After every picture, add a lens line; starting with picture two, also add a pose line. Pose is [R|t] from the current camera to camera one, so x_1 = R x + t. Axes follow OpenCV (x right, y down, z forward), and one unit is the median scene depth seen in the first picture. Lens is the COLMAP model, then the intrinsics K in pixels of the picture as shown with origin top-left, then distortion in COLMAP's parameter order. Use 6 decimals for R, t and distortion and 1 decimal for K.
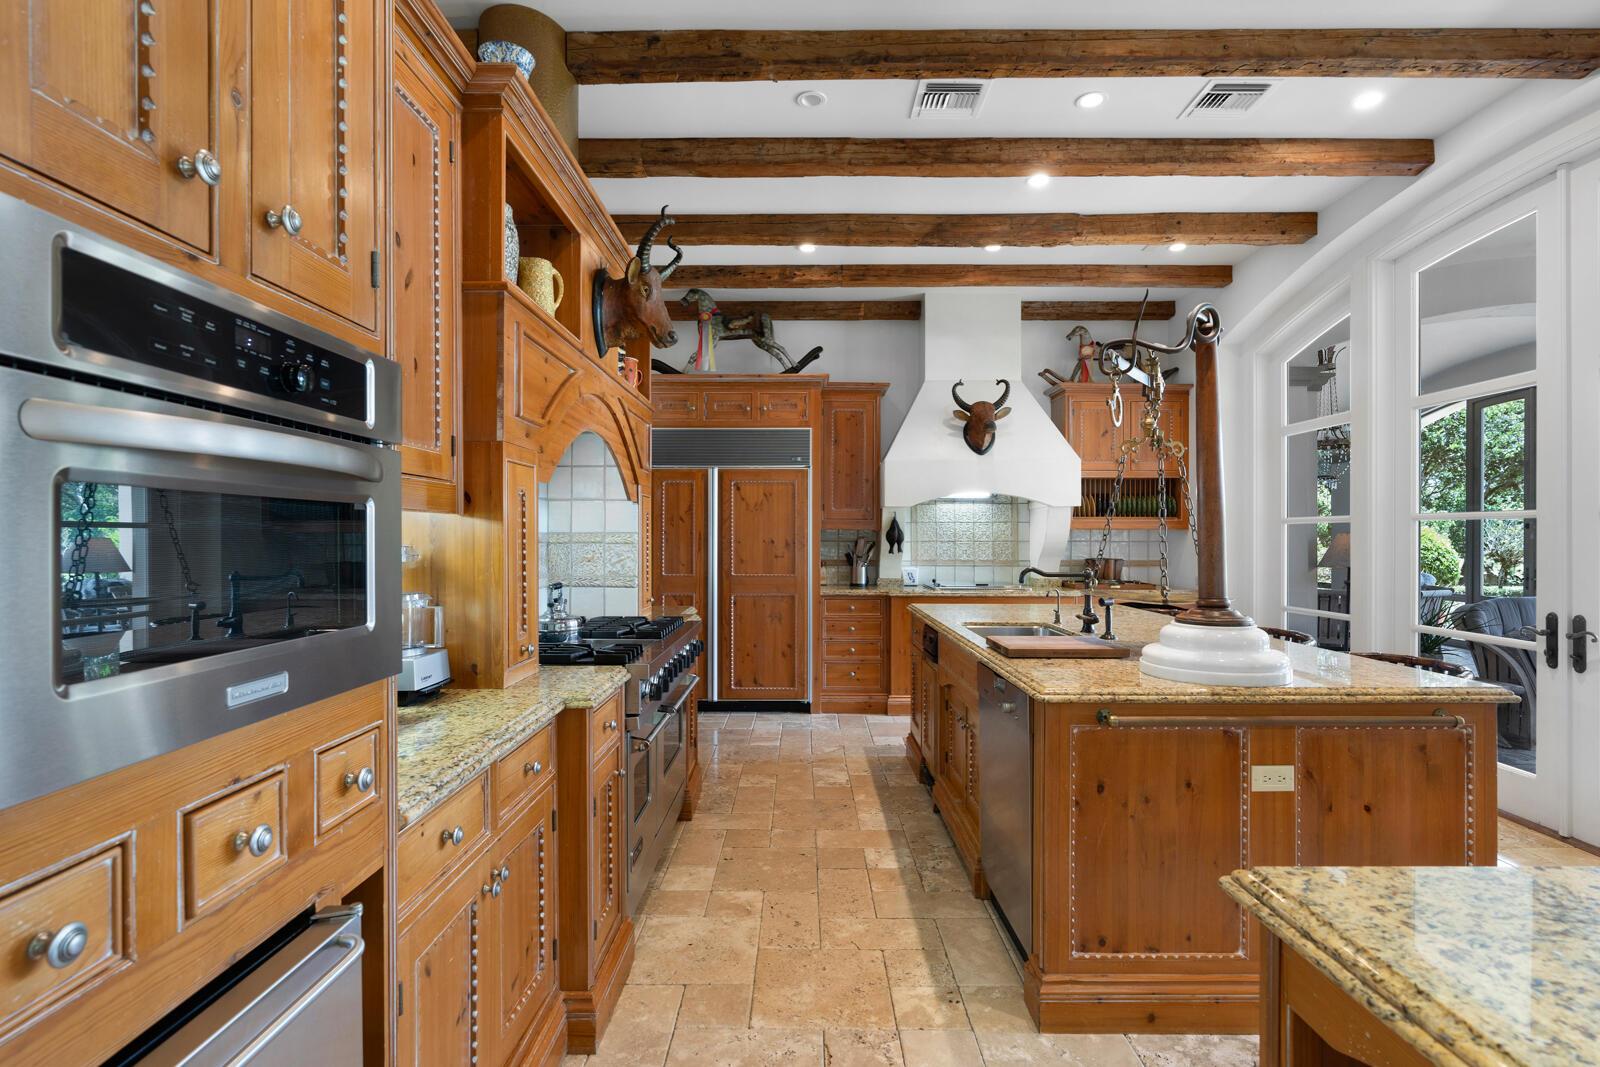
lens RADIAL K [[773.8, 0, 805.0], [0, 773.8, 534.5], [0, 0, 1]] dist [-0.012857, 0.000188]
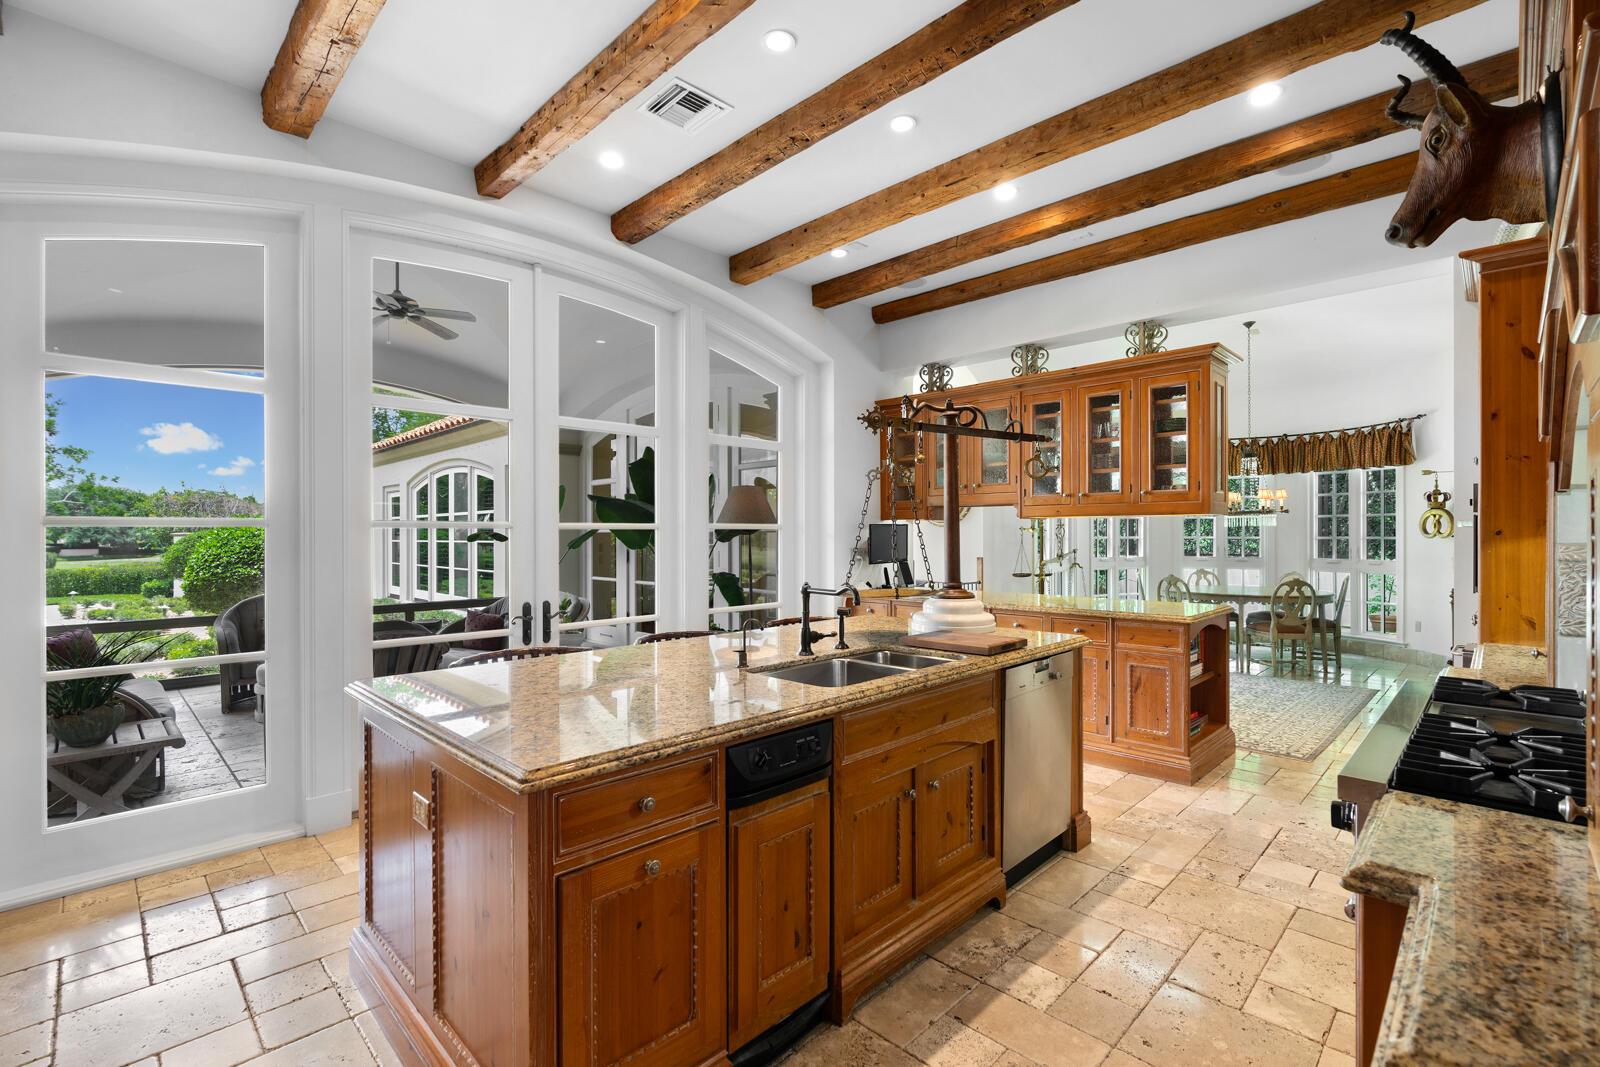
lens RADIAL K [[725.3, 0, 810.3], [0, 725.3, 533.4], [0, 0, 1]] dist [-0.004379, 0.002223]
pose [[-0.719385, 0.004649, 0.694596, -0.248715], [0.006047, 0.999982, -0.000429, -0.010512], [-0.694586, 0.003892, -0.719399, 1.830028]]
